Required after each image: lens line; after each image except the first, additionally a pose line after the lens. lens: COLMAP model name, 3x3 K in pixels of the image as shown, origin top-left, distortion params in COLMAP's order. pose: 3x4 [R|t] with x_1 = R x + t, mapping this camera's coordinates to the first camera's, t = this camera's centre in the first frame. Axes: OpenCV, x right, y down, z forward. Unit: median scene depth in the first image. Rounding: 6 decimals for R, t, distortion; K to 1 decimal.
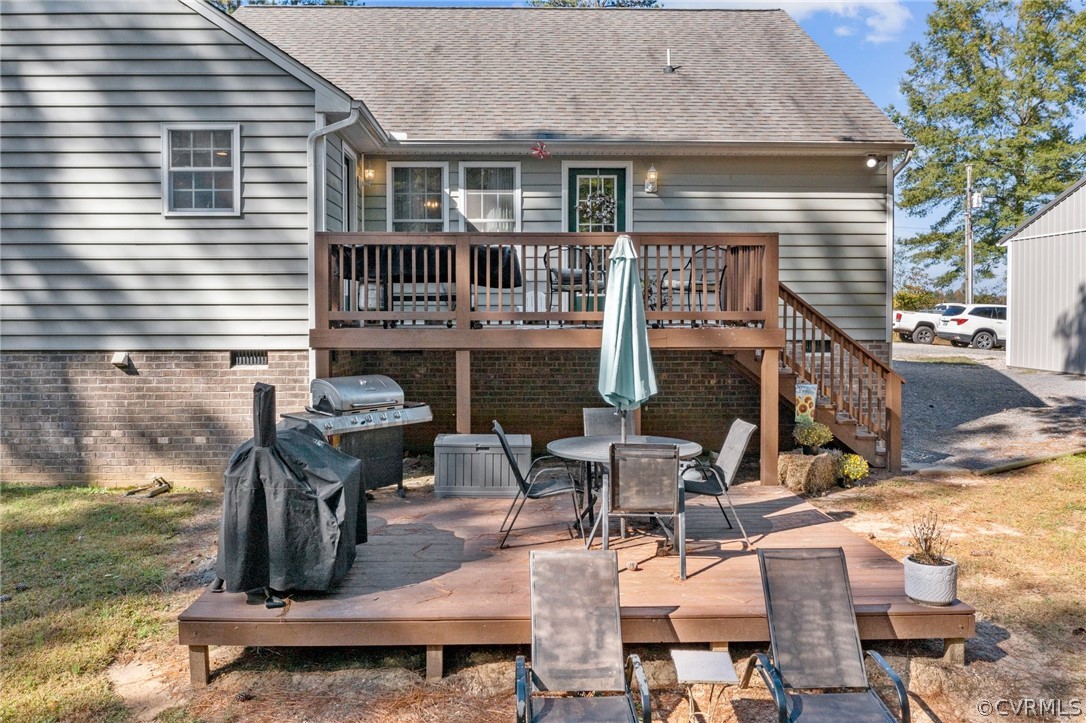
lens RADIAL K [[866.4, 0, 543.6], [0, 866.4, 360.6], [0, 0, 1]] dist [-0.025114, 0.000935]
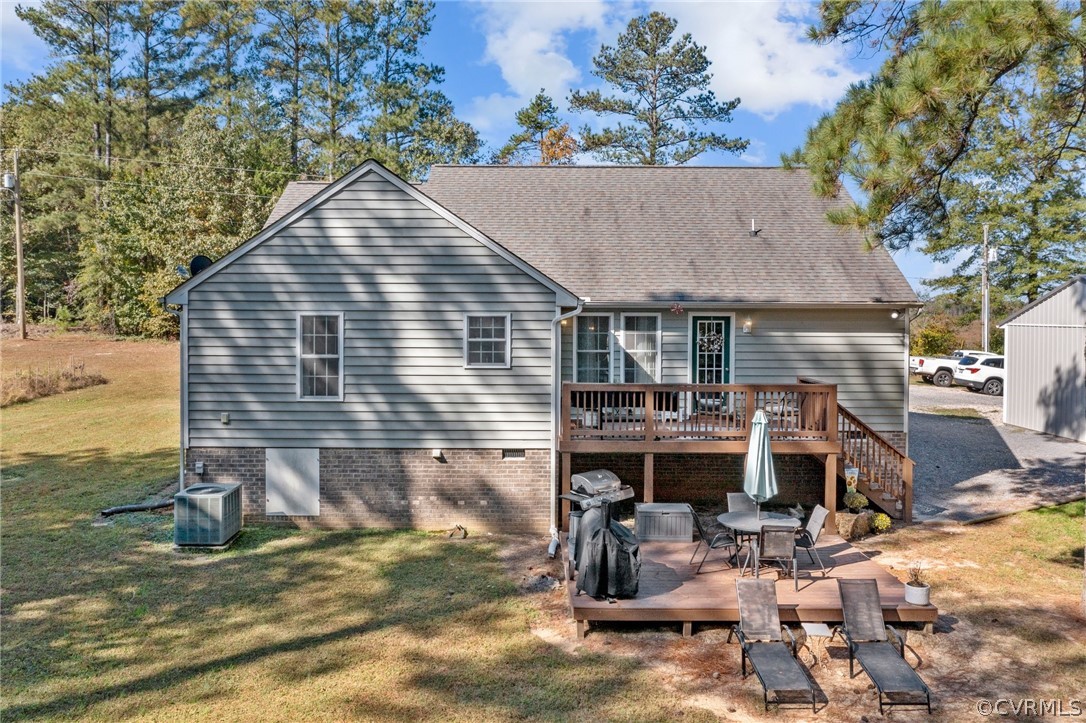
lens RADIAL K [[866.4, 0, 544.0], [0, 866.4, 361.5], [0, 0, 1]] dist [-0.025114, 0.000935]
pose [[0.999574, 0.006421, -0.028457, -0.237949], [-0.006487, 0.999976, -0.002225, -0.176481], [0.028442, 0.002409, 0.999593, -0.660408]]
